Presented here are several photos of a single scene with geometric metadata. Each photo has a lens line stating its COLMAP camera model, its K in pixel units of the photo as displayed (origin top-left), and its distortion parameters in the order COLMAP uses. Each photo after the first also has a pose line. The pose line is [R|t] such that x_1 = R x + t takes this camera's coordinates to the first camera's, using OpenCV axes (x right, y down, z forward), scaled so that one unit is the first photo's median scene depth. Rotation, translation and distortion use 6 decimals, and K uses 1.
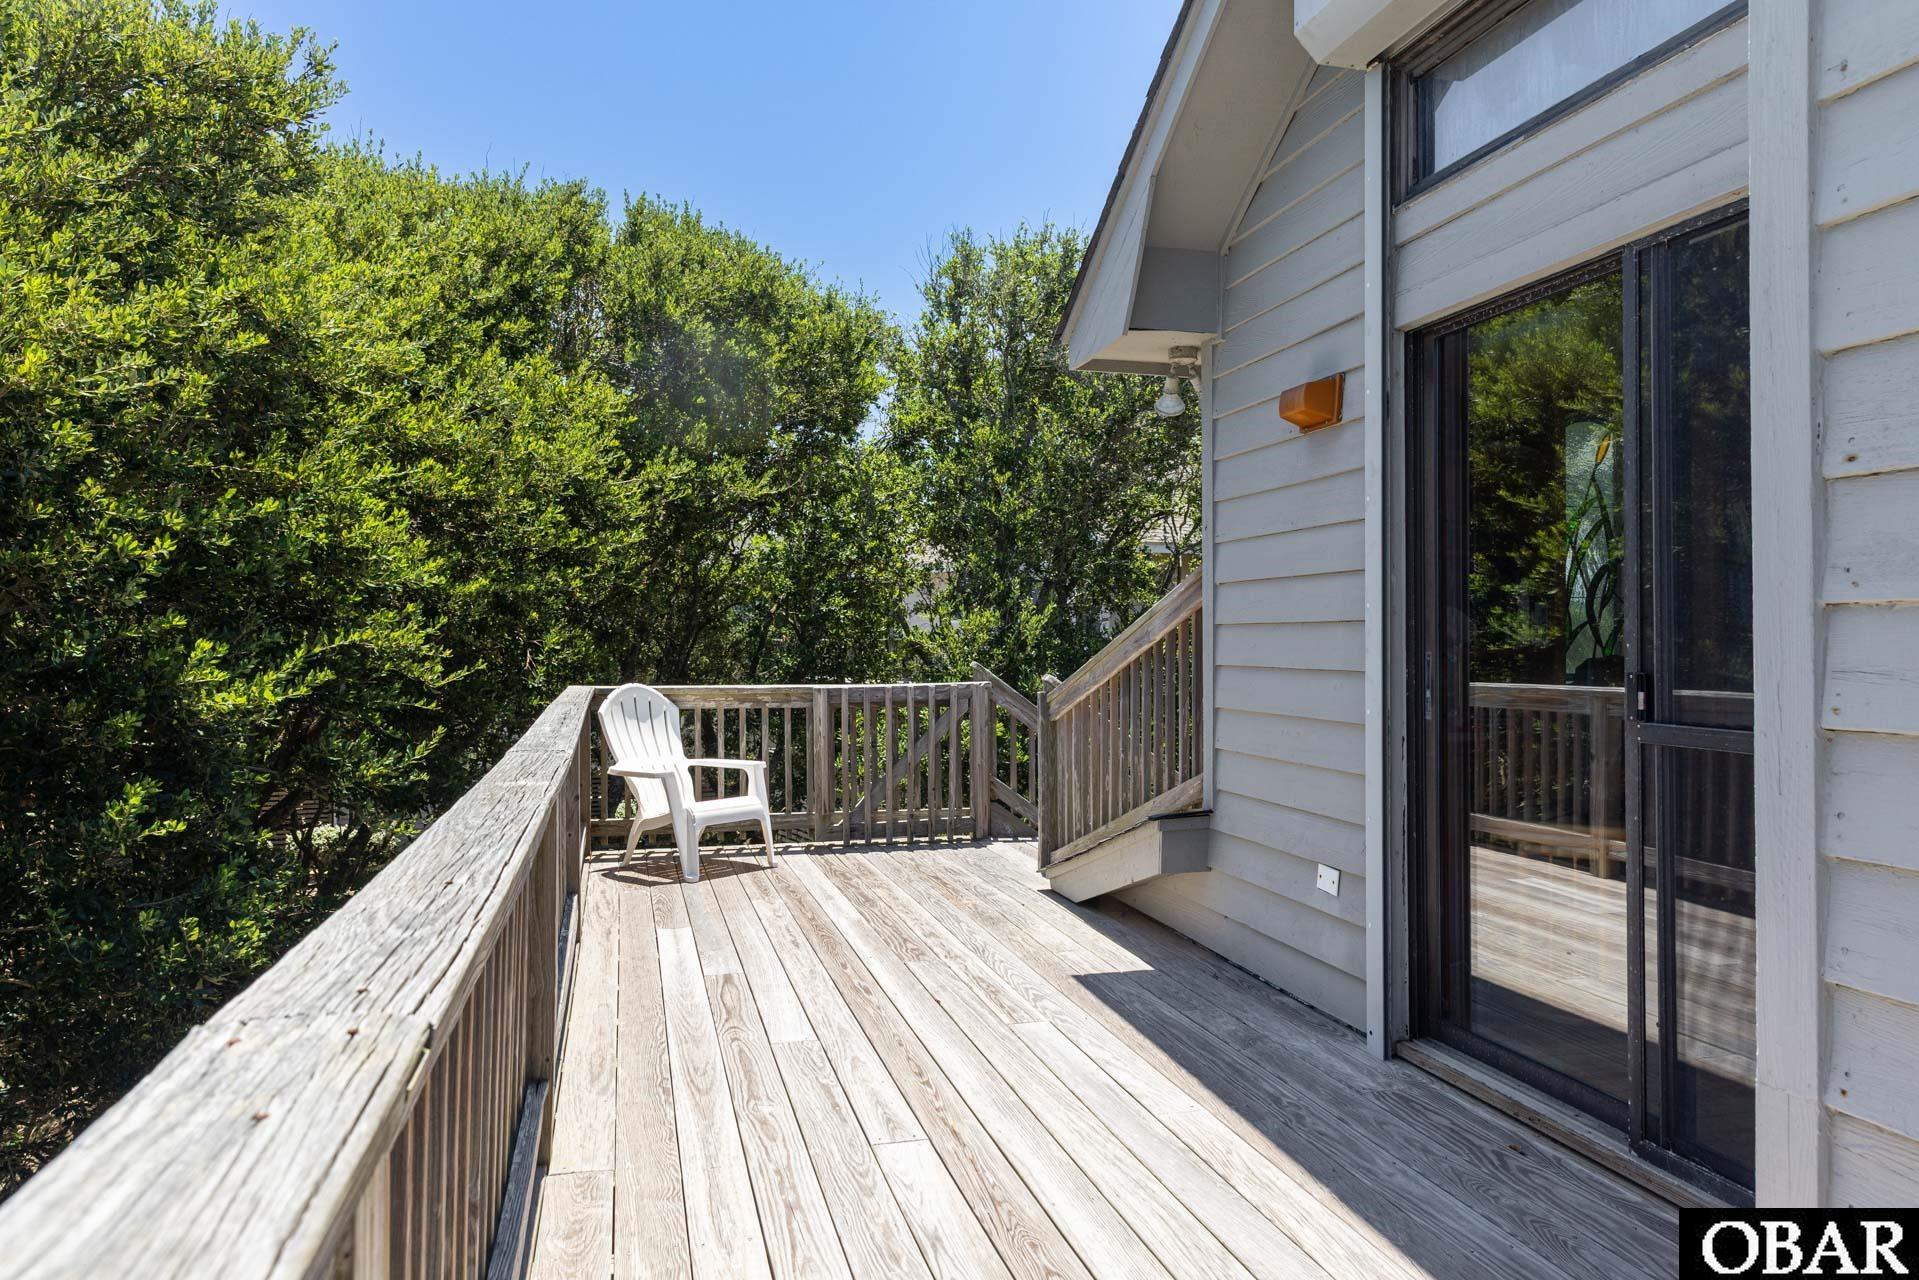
lens RADIAL K [[1259.1, 0, 967.1], [0, 1259.1, 641.4], [0, 0, 1]] dist [0.023718, 0.001253]
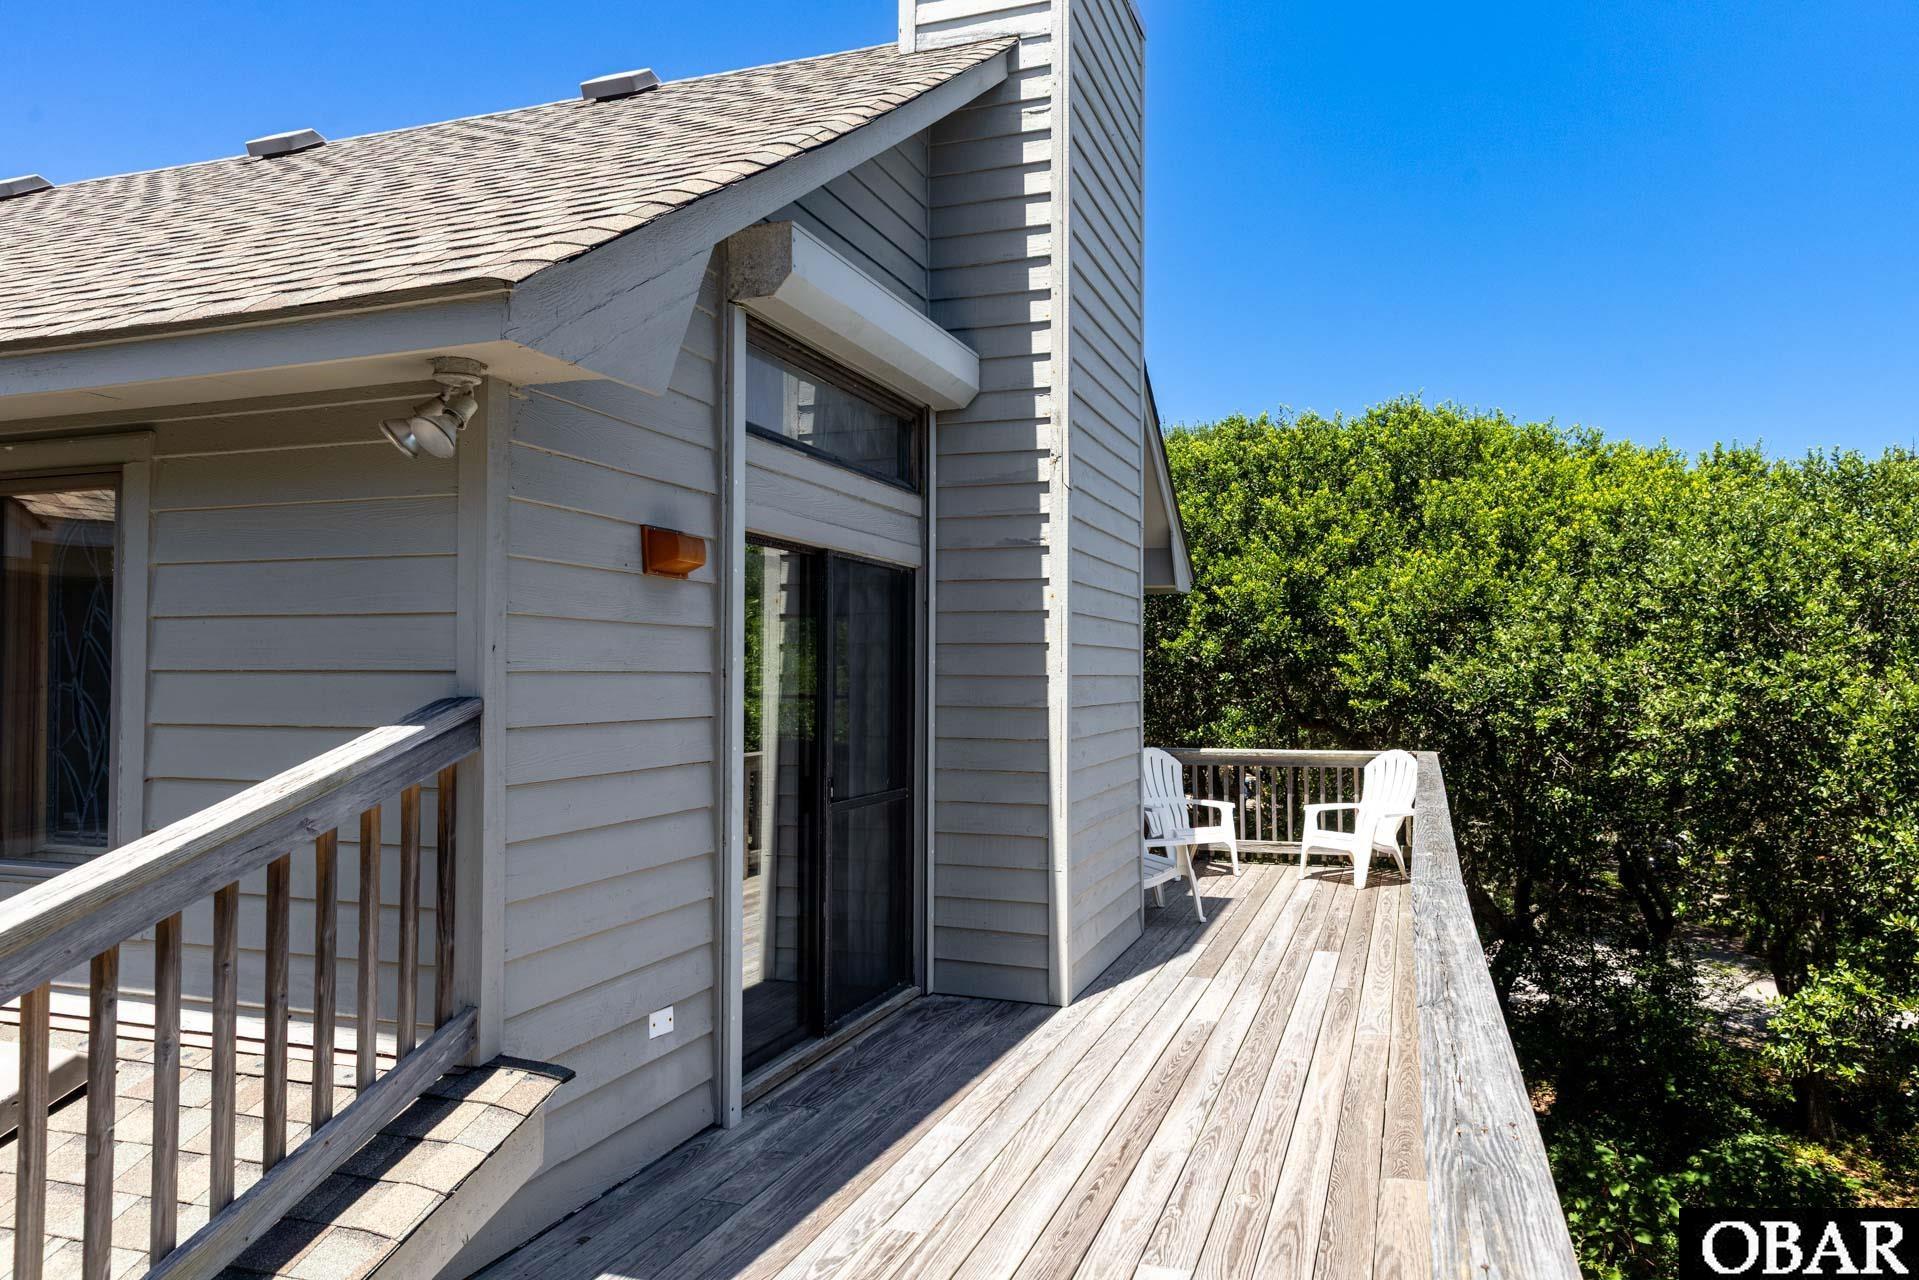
lens RADIAL K [[1259.1, 0, 967.1], [0, 1259.1, 641.4], [0, 0, 1]] dist [0.023718, 0.001253]
pose [[-0.821026, 0.016186, 0.570661, -0.592168], [0.001334, 0.999650, -0.026434, -0.106701], [-0.570889, -0.020942, -0.820760, 2.011743]]
